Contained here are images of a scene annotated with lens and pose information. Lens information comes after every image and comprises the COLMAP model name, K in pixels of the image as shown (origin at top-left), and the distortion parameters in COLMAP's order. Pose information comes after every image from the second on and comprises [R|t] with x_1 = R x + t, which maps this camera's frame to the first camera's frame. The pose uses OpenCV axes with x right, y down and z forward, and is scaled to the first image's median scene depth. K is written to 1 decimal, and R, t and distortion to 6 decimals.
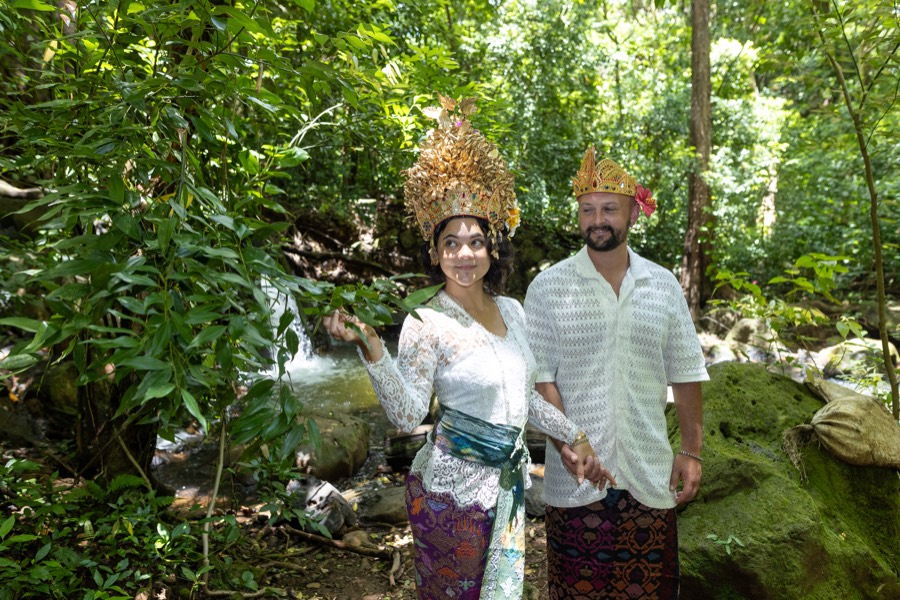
lens RADIAL K [[655.0, 0, 450.0], [0, 655.0, 300.0], [0, 0, 1]] dist [-0.056726, 0.002121]
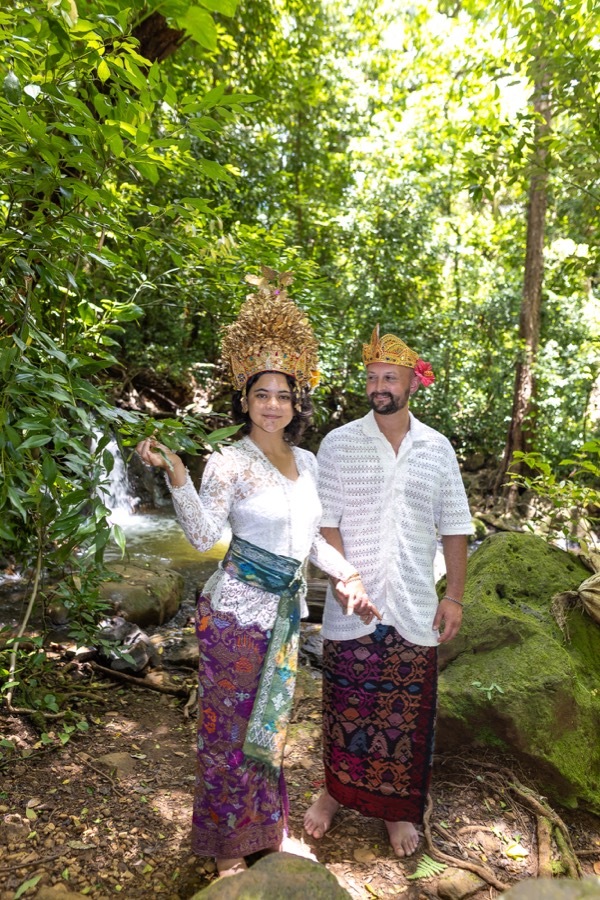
lens RADIAL K [[655.0, 0, 306.6], [0, 655.0, 446.1], [0, 0, 1]] dist [-0.056726, 0.002121]
pose [[0.996274, 0.079366, 0.033763, 0.050008], [-0.077923, 0.996071, -0.042086, 0.033676], [-0.036971, 0.039298, 0.998543, -0.116356]]
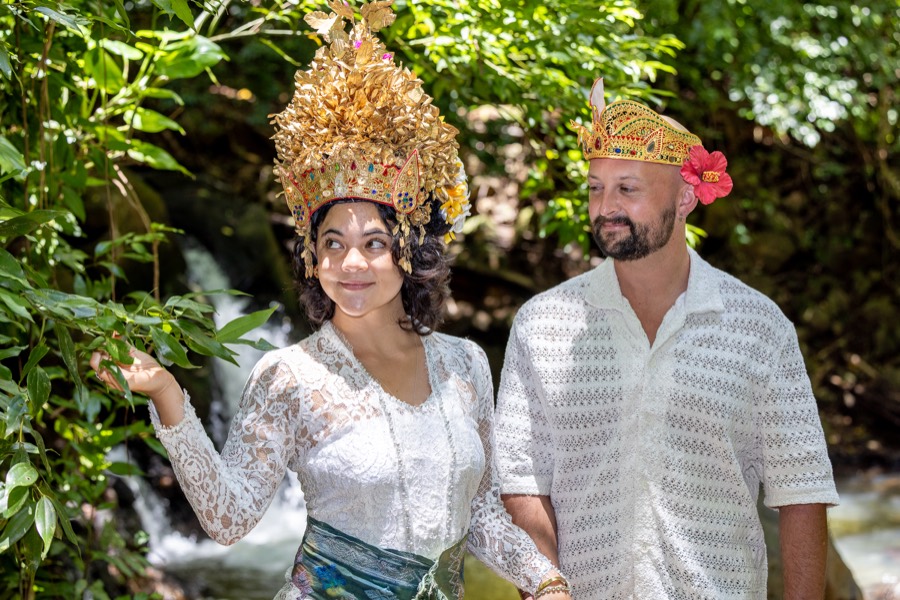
lens RADIAL K [[1800.4, 0, 450.0], [0, 1800.4, 300.0], [0, 0, 1]] dist [-0.001131, 0.051588]
pose [[0.983077, 0.019486, -0.182154, 0.311354], [-0.027019, 0.998875, -0.038963, 0.019274], [0.181190, 0.043225, 0.982498, -0.457108]]
